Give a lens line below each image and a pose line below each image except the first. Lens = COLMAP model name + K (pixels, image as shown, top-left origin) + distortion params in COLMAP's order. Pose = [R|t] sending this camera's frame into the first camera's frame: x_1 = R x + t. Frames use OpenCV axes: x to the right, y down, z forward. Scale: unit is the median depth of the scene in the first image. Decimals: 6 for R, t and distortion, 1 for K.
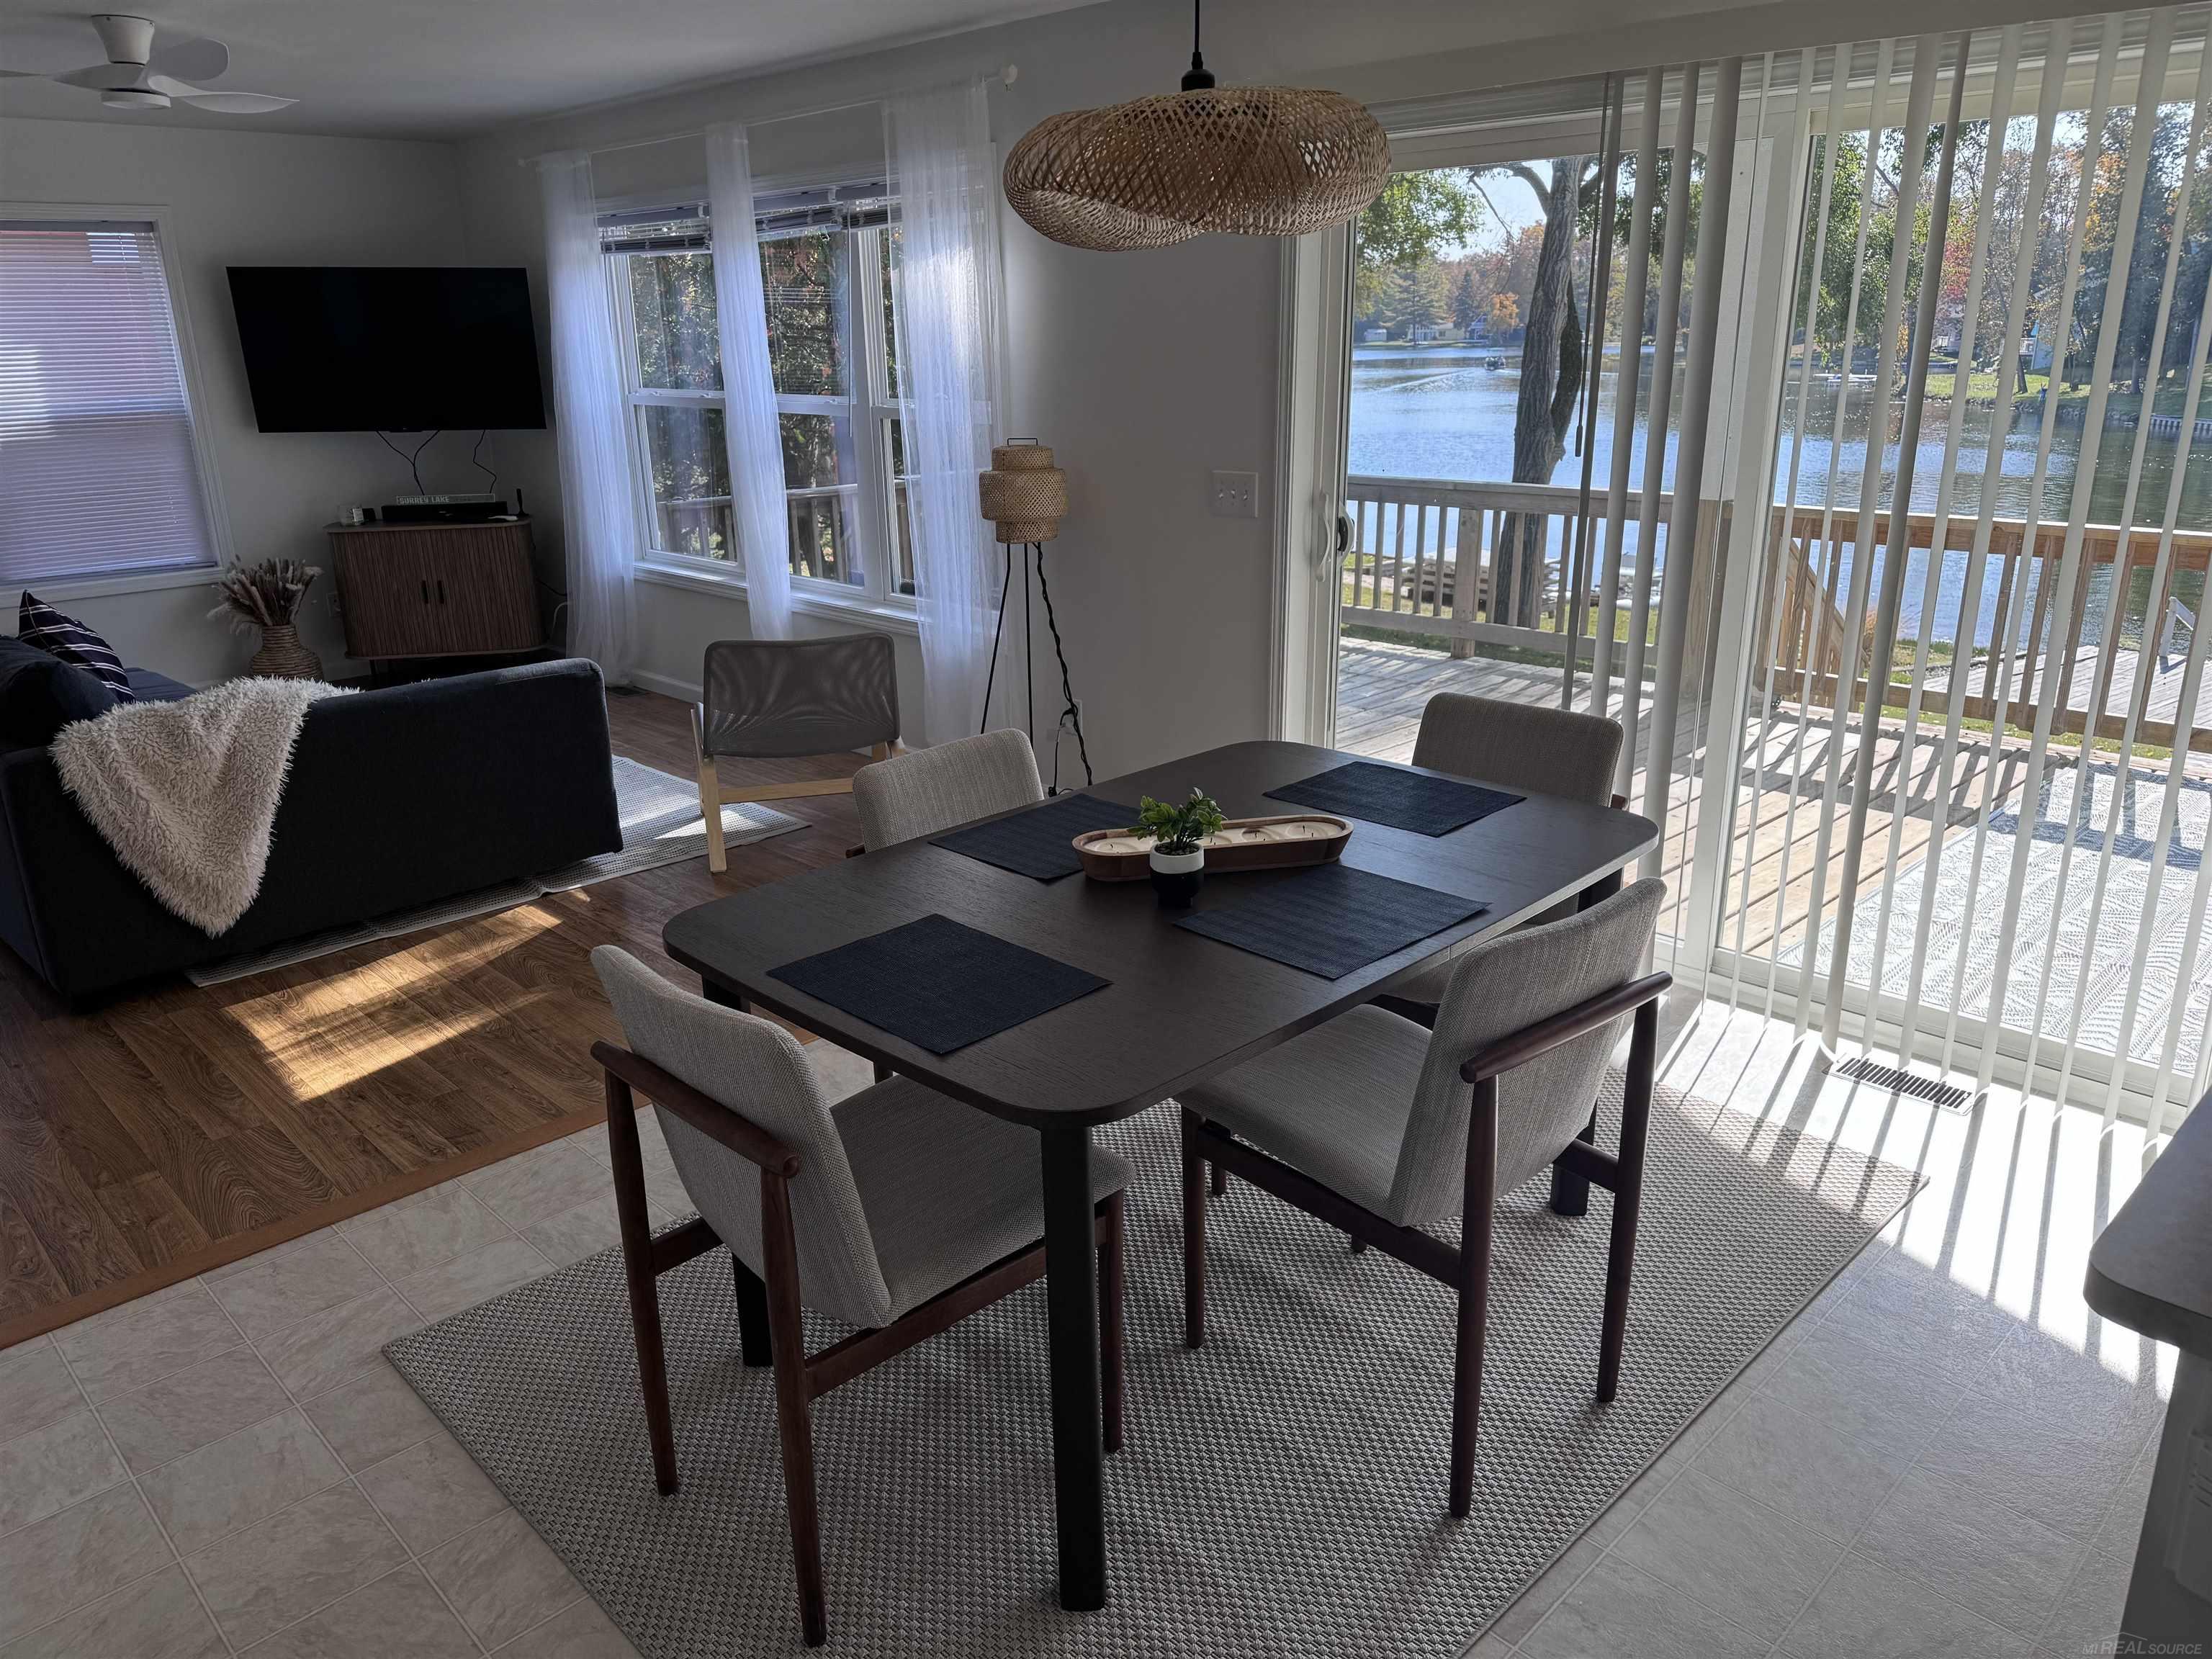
lens RADIAL K [[1591.4, 0, 1104.0], [0, 1591.4, 842.0], [0, 0, 1]] dist [0.002868, -0.004098]
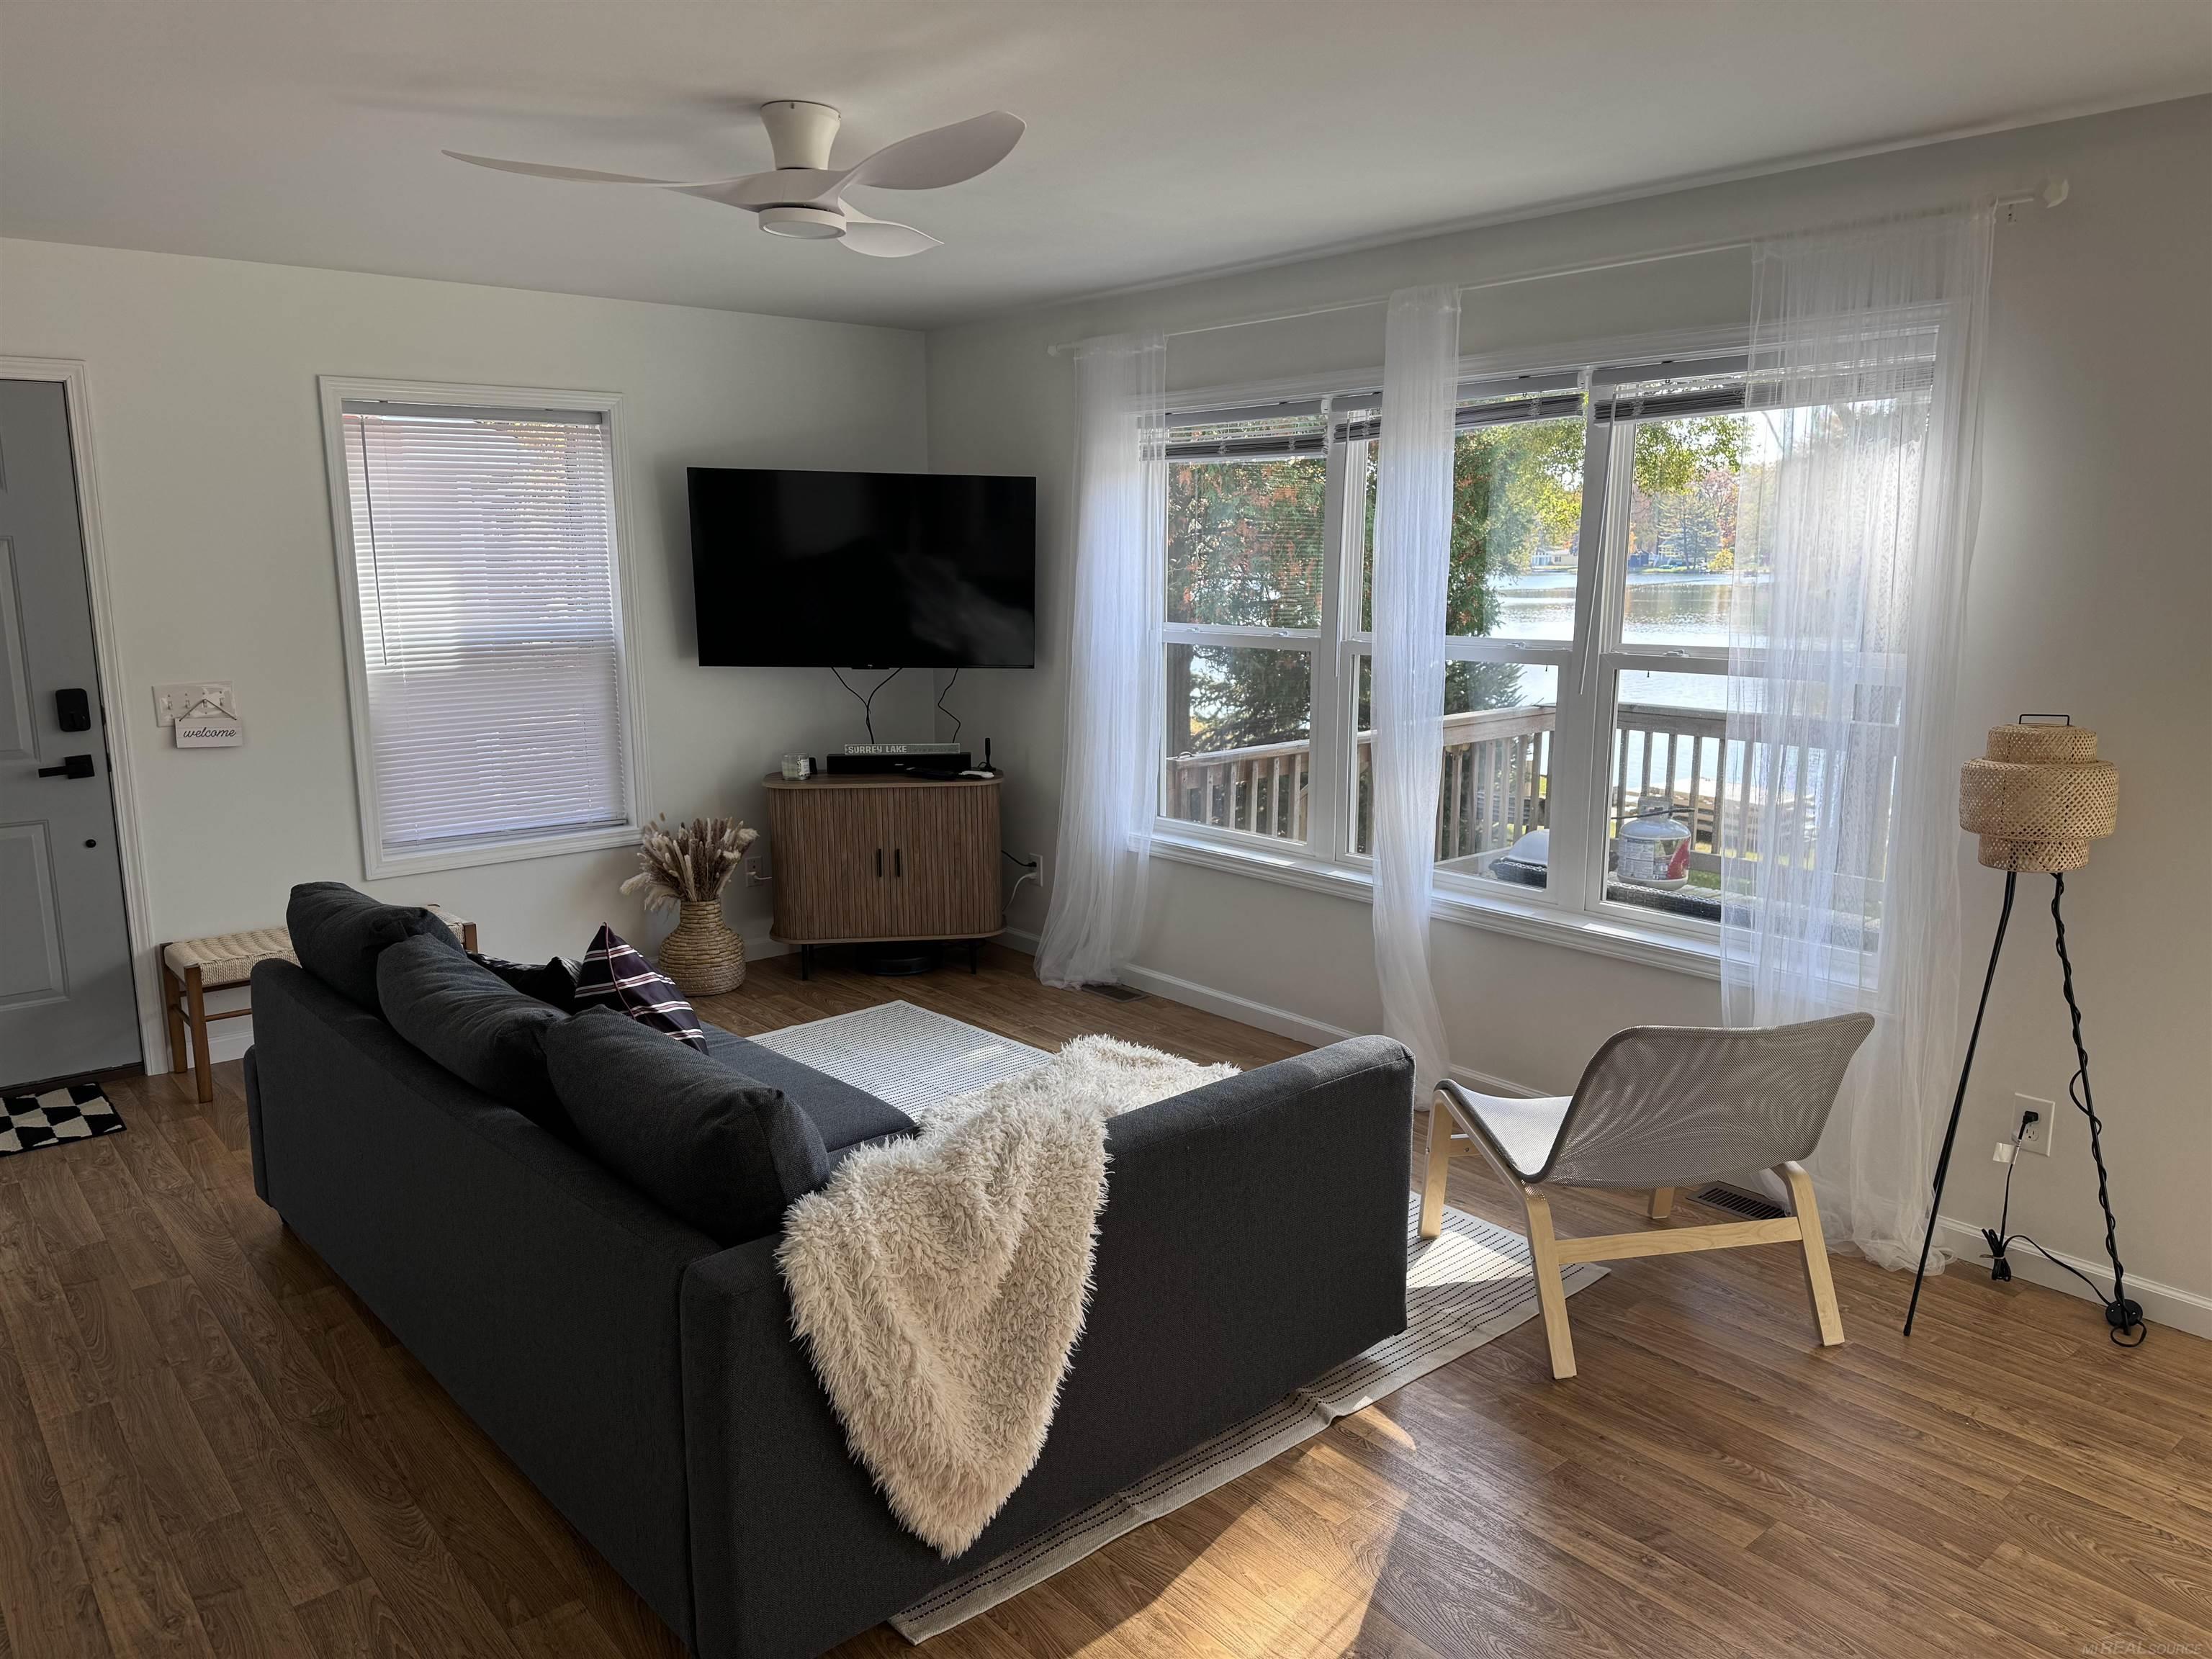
lens RADIAL K [[1554.9, 0, 1109.7], [0, 1554.9, 832.6], [0, 0, 1]] dist [0.108046, -0.154213]
pose [[0.997835, 0.025860, -0.060470, -0.290980], [-0.033805, 0.990364, -0.134297, -0.077371], [0.056414, 0.136050, 0.989094, 0.247448]]
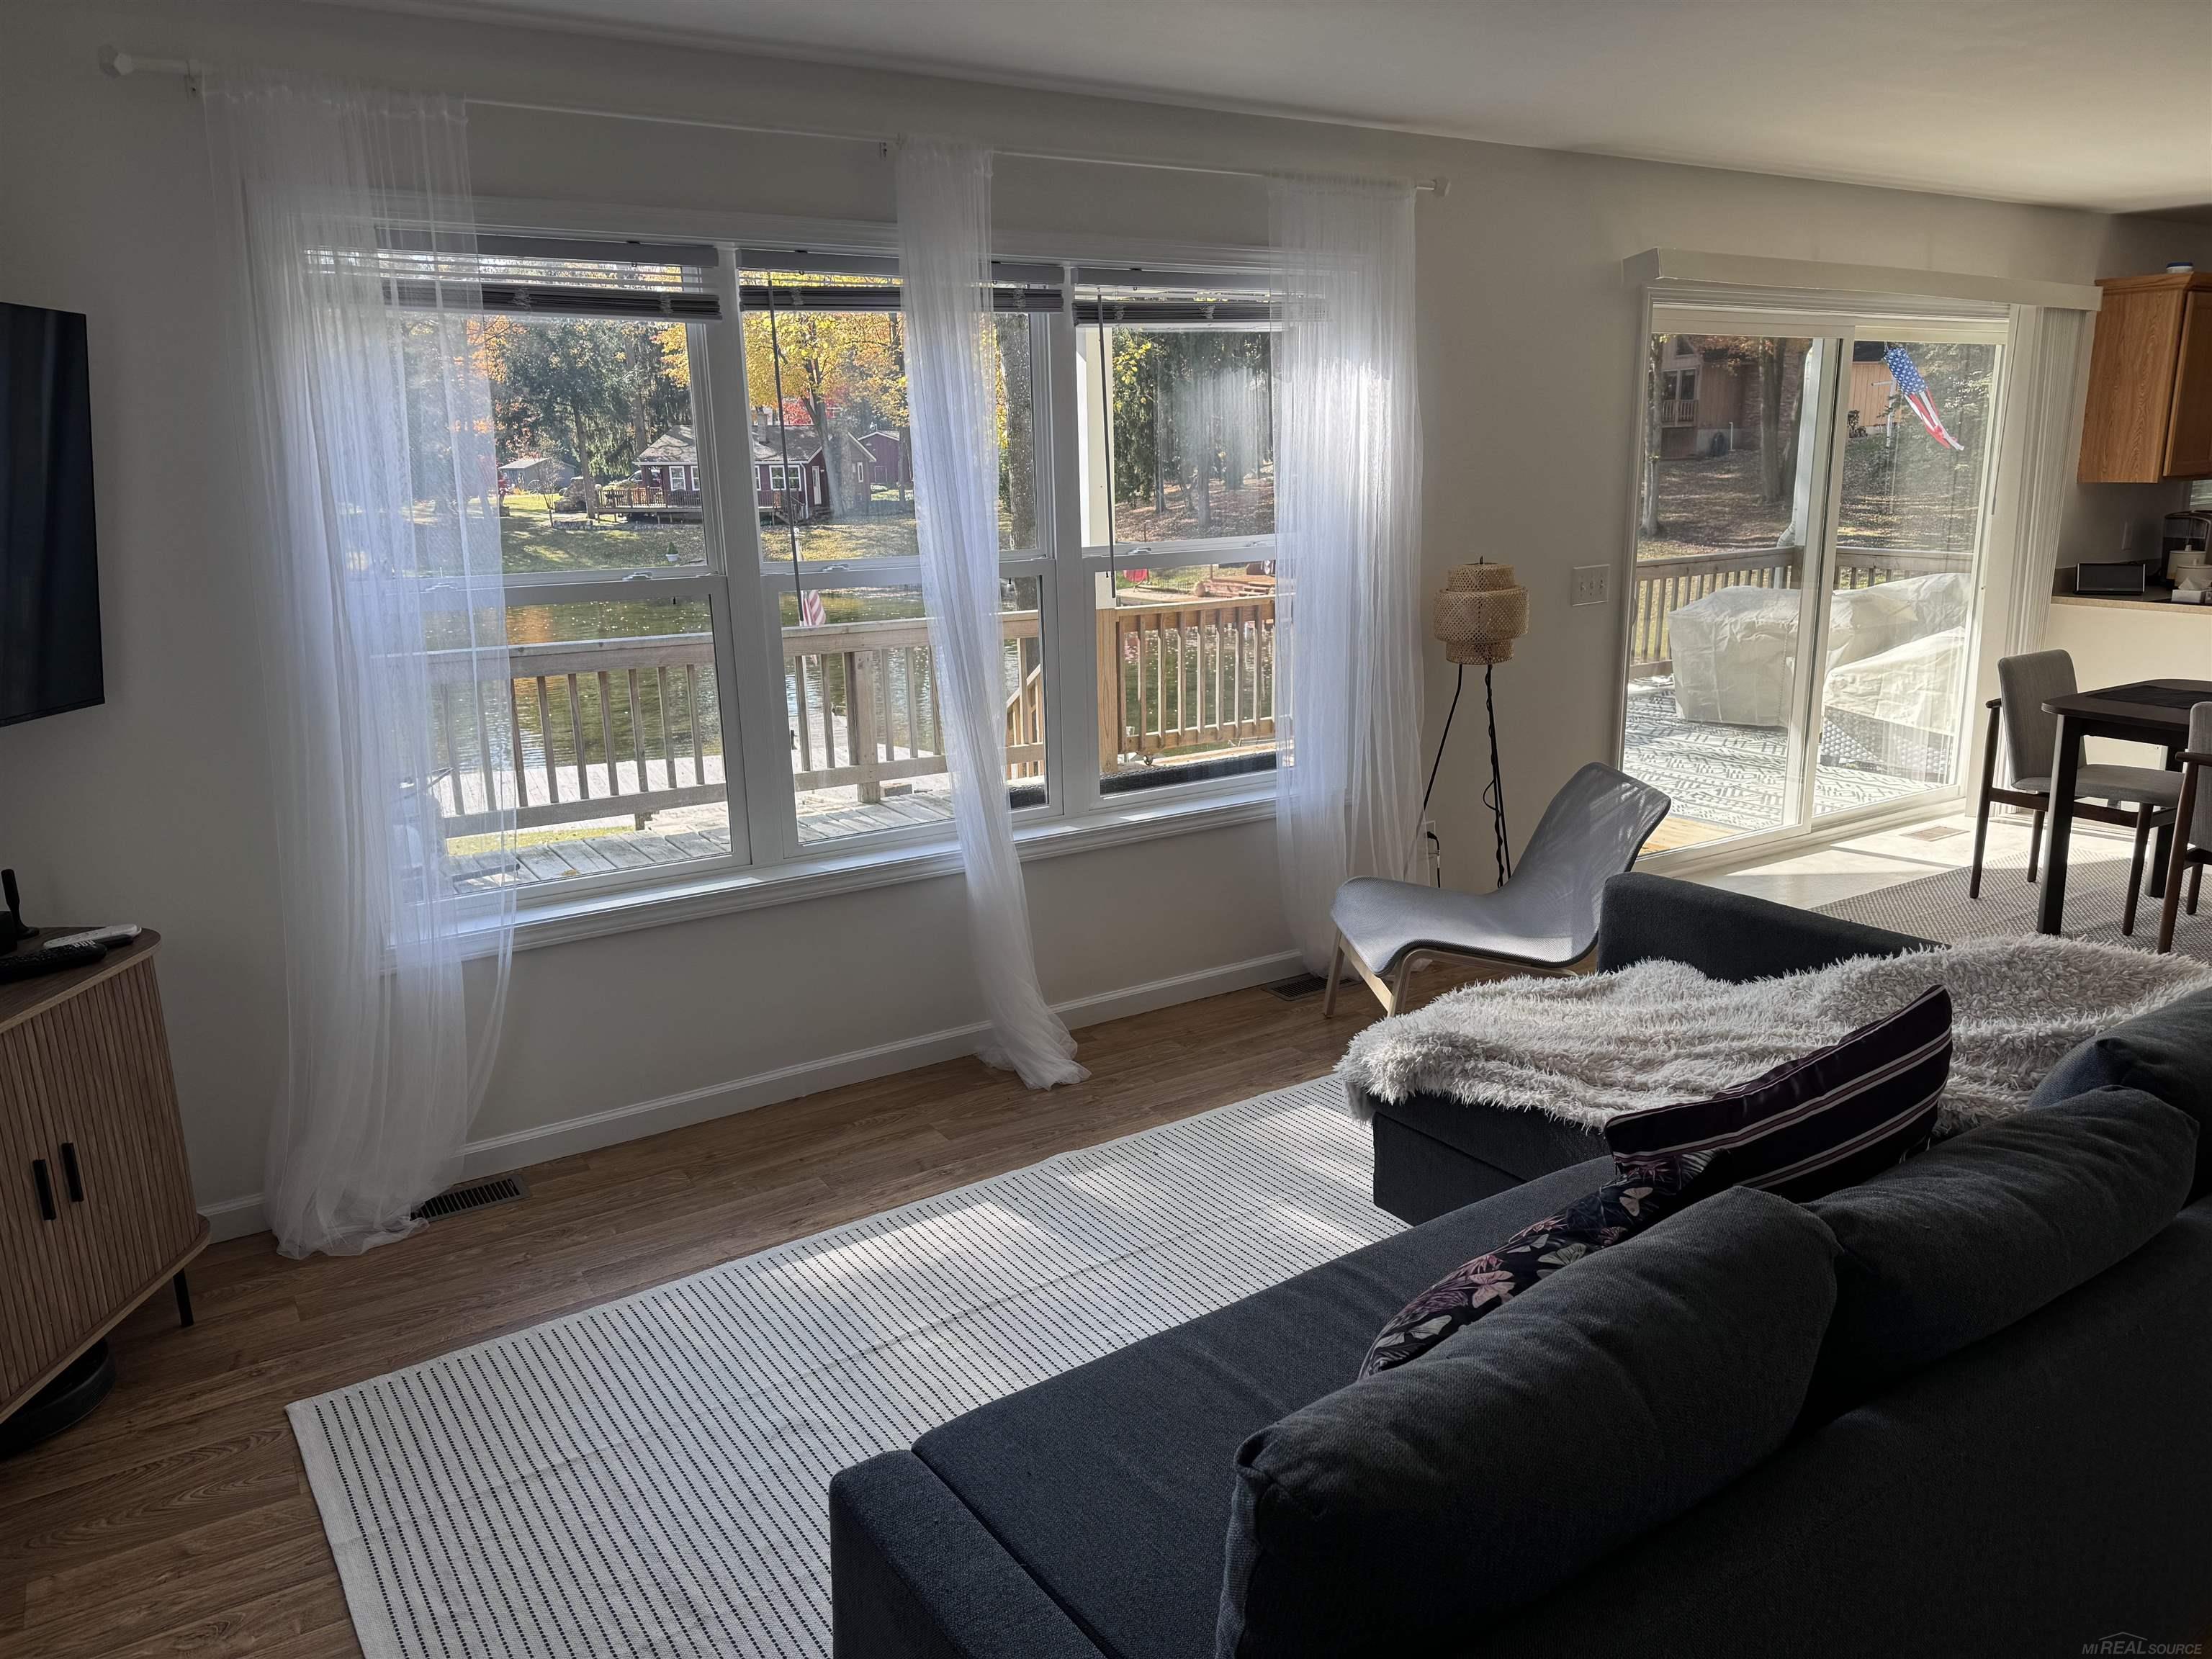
lens RADIAL K [[1563.4, 0, 1106.0], [0, 1563.4, 829.5], [0, 0, 1]] dist [0.057197, -0.059348]
pose [[0.207739, -0.218027, 0.953577, -0.769091], [0.320715, 0.936139, 0.144172, -0.228618], [-0.924114, 0.275877, 0.264398, 0.738298]]
